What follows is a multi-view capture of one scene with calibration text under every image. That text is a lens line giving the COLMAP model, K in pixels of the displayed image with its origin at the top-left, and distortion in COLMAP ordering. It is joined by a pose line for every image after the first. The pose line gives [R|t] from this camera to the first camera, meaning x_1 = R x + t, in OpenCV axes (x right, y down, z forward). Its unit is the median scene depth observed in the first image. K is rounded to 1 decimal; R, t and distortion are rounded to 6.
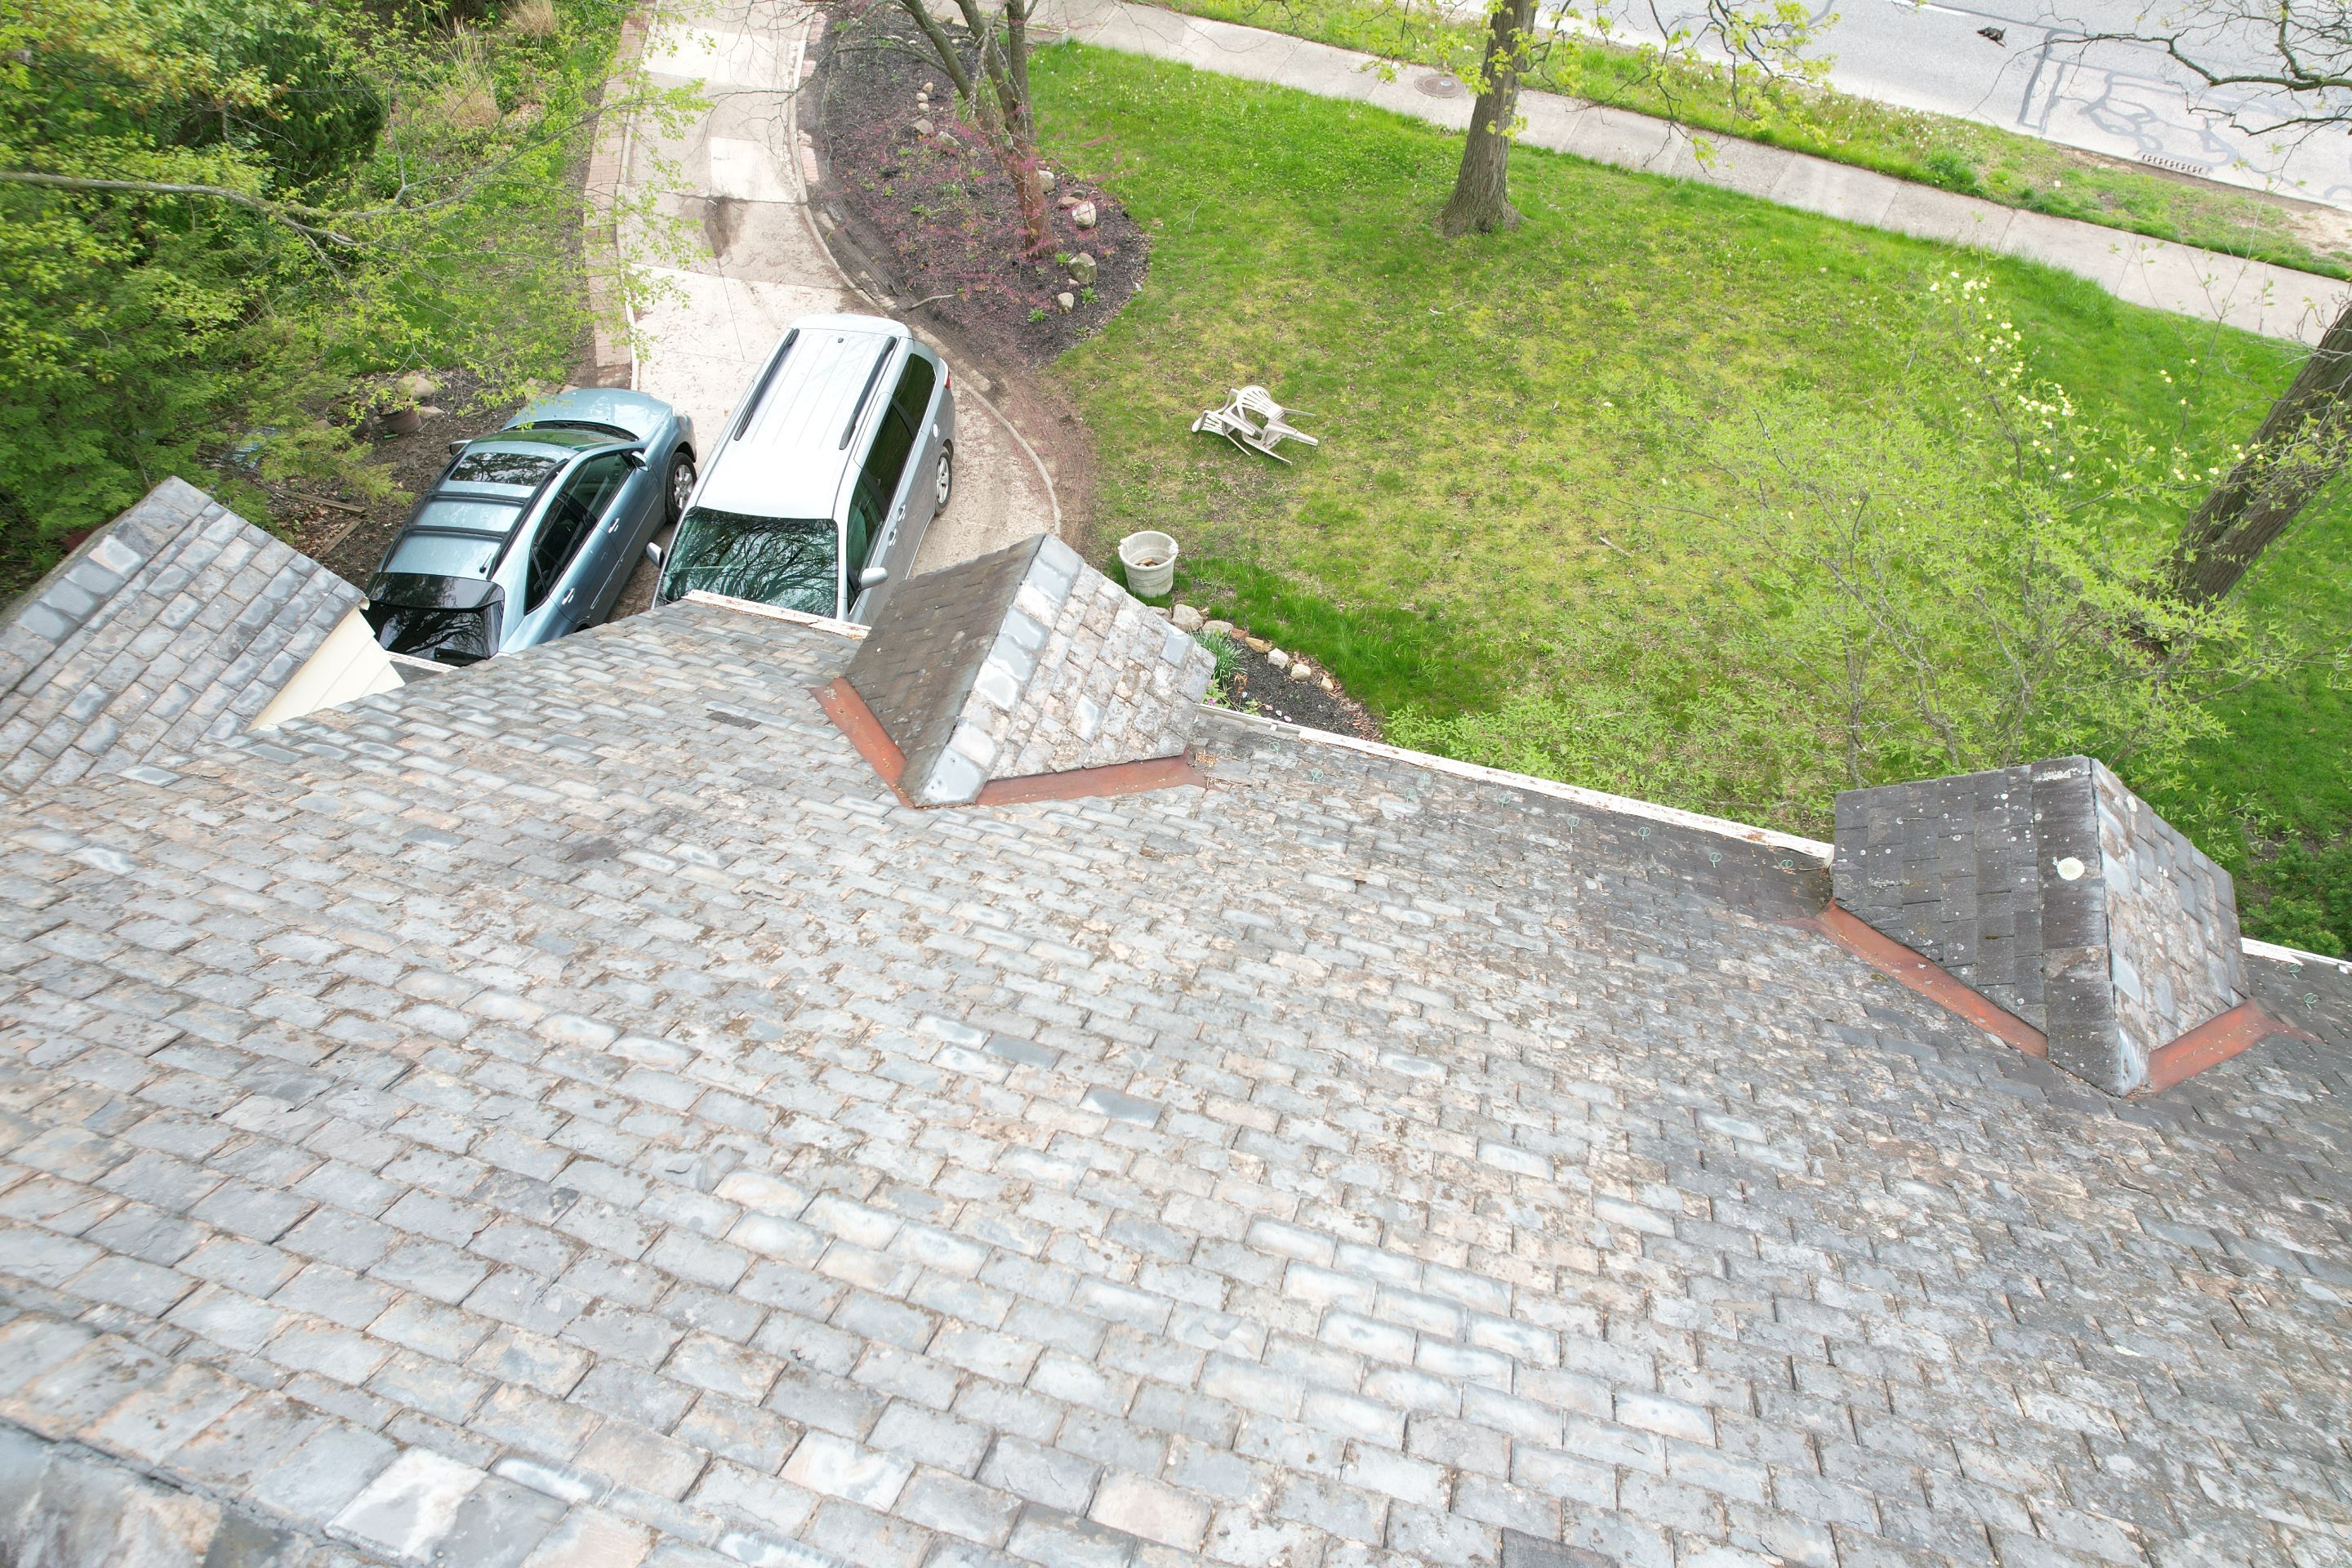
lens RADIAL K [[1494.7, 0, 1174.1], [0, 1494.7, 785.3], [0, 0, 1]] dist [-0.063136, 0.045243]
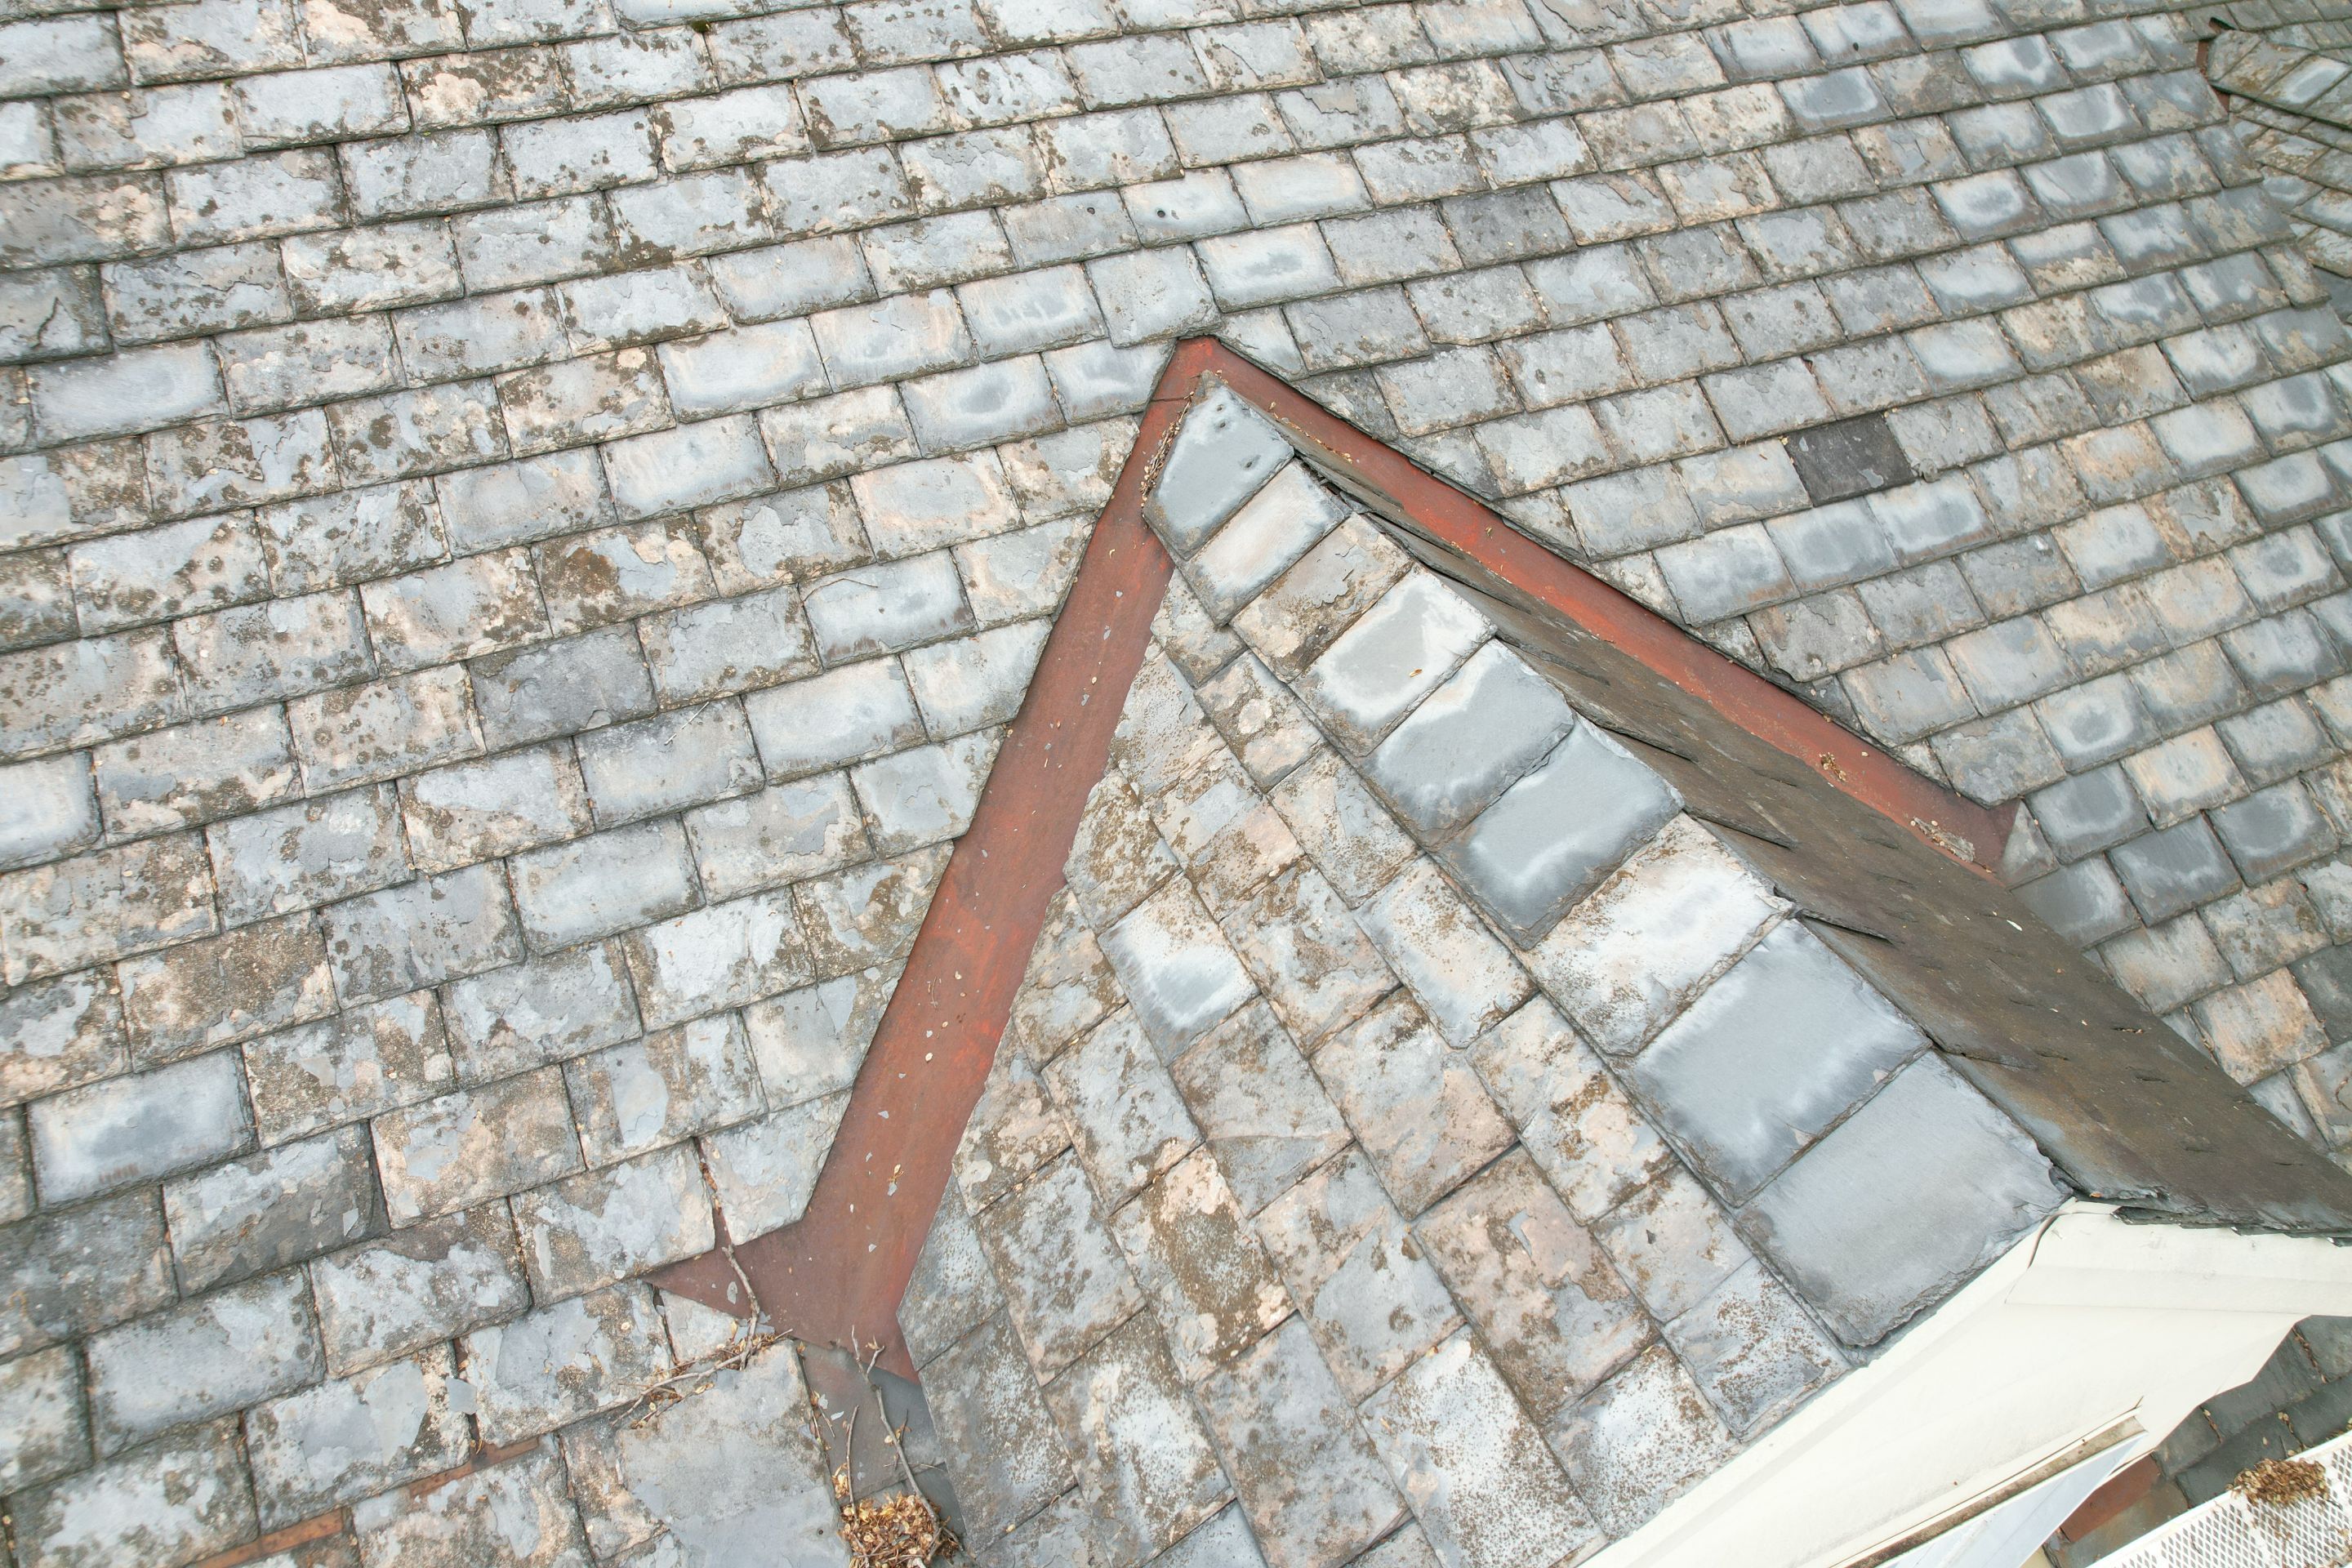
lens RADIAL K [[1511.2, 0, 1179.2], [0, 1511.2, 778.4], [0, 0, 1]] dist [-0.076044, 0.089257]
pose [[-0.771794, 0.407943, -0.487766, 0.075358], [-0.501241, 0.081695, 0.861442, -0.368152], [0.391268, 0.909345, 0.141426, 1.248520]]
